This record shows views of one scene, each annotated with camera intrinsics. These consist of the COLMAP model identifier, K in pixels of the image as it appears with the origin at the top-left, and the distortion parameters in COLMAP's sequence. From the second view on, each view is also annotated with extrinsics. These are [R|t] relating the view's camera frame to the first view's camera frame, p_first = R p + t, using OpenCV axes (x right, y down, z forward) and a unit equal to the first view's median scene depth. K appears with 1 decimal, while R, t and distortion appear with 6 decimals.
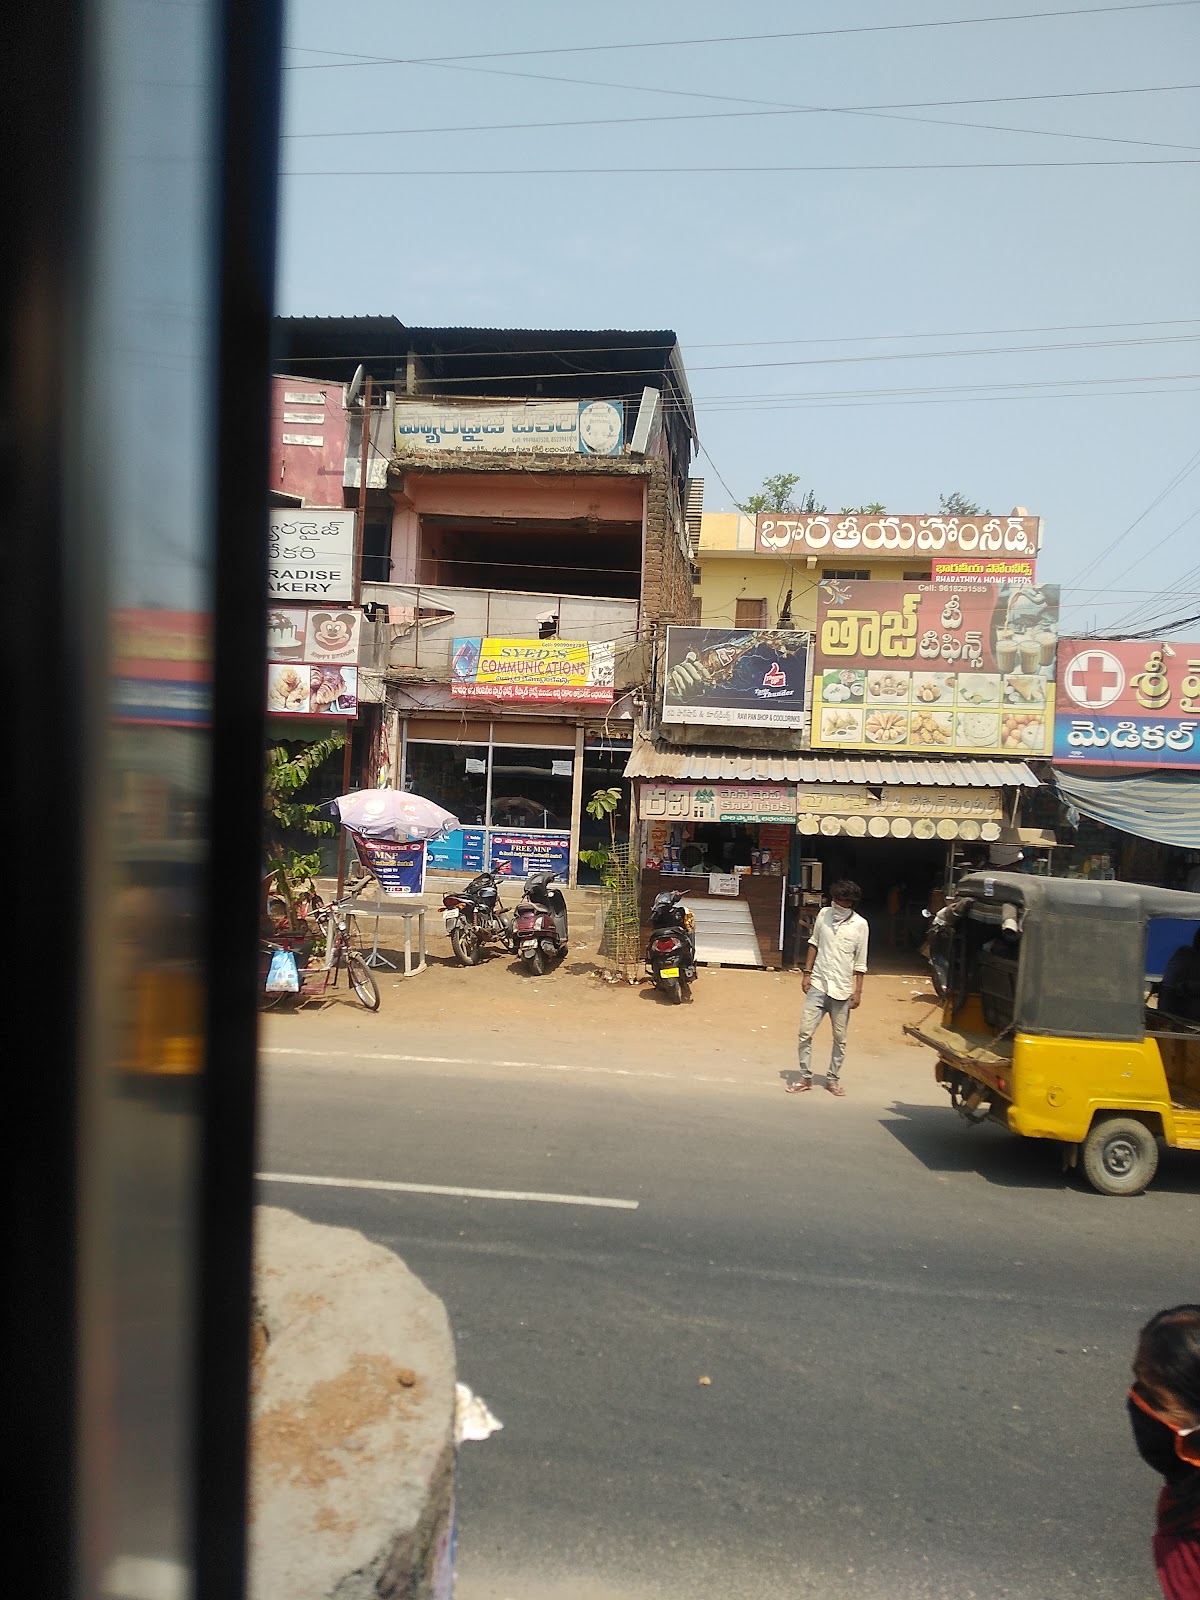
lens RADIAL K [[1131.4, 0, 596.9], [0, 1131.4, 806.6], [0, 0, 1]] dist [0.008826, -0.003346]
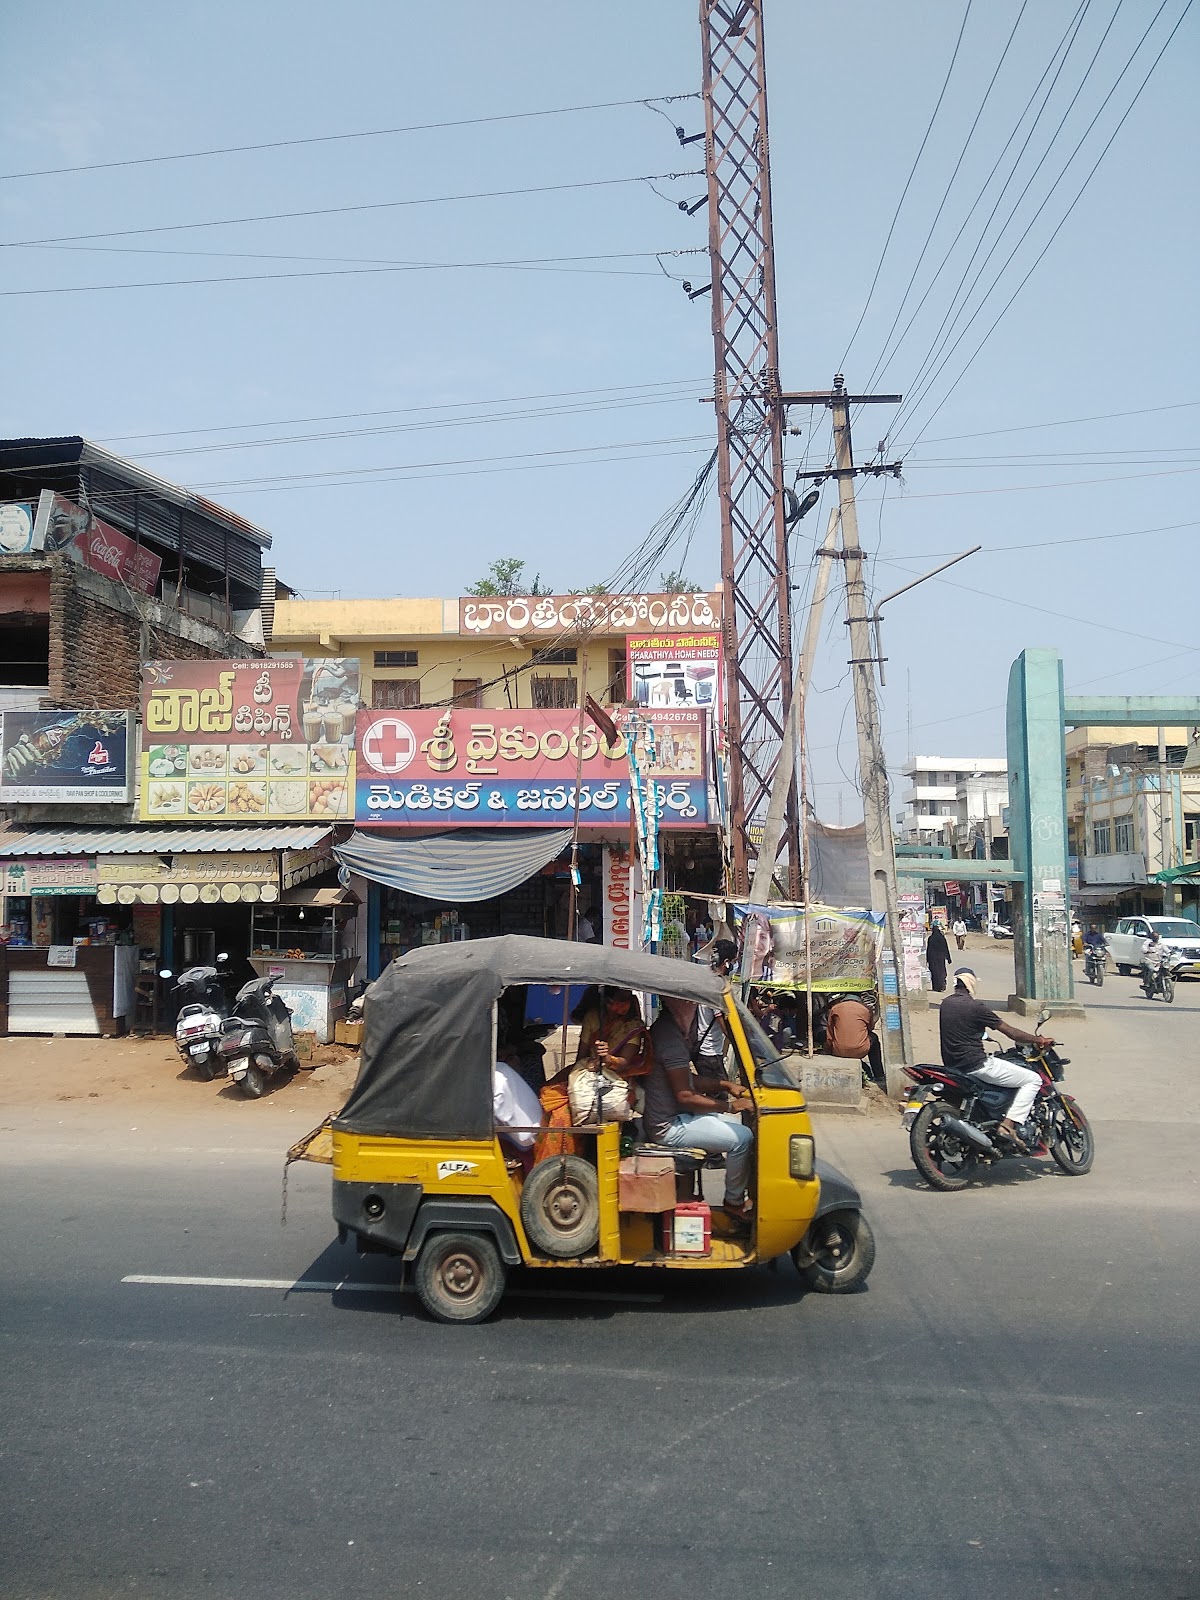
lens RADIAL K [[1131.4, 0, 597.4], [0, 1131.4, 799.2], [0, 0, 1]] dist [0.008826, -0.003346]
pose [[0.998787, -0.039608, 0.029248, 0.591087], [0.041781, 0.996088, -0.077861, 0.027877], [-0.026050, 0.078989, 0.996535, -0.057591]]
